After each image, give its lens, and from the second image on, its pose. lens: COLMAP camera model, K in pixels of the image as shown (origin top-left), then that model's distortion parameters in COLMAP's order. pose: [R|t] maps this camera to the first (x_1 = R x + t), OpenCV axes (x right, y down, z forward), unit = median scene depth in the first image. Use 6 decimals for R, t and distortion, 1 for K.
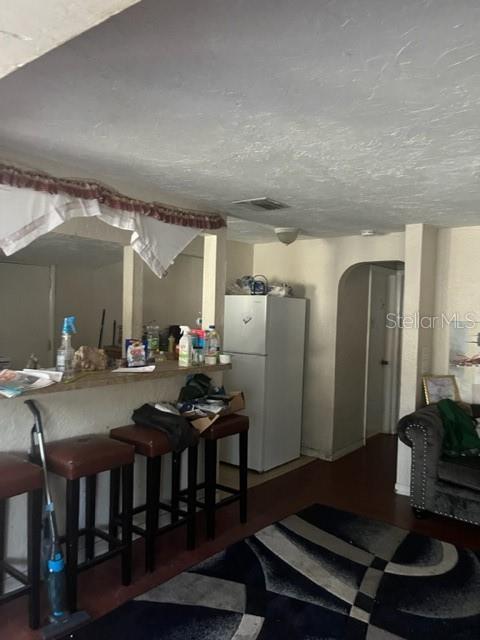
lens RADIAL K [[497.4, 0, 240.0], [0, 497.4, 320.0], [0, 0, 1]] dist [0.066861, -0.089933]
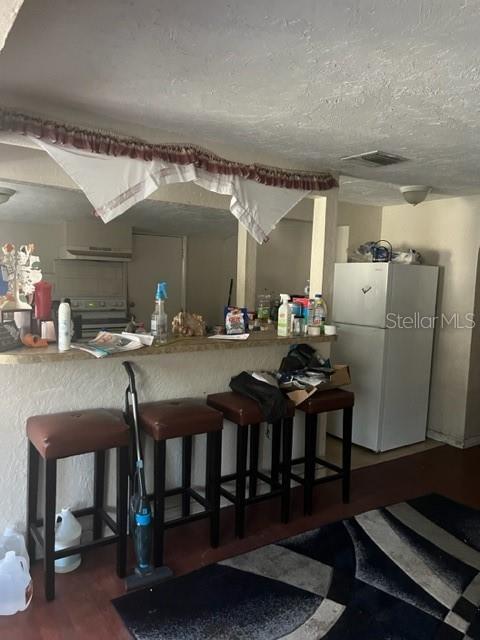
lens RADIAL K [[497.4, 0, 240.0], [0, 497.4, 320.0], [0, 0, 1]] dist [0.066861, -0.089933]
pose [[0.956948, 0.026427, -0.289054, 0.095543], [-0.010051, 0.998267, 0.057990, 0.008306], [0.290086, -0.052588, 0.955555, 0.066080]]
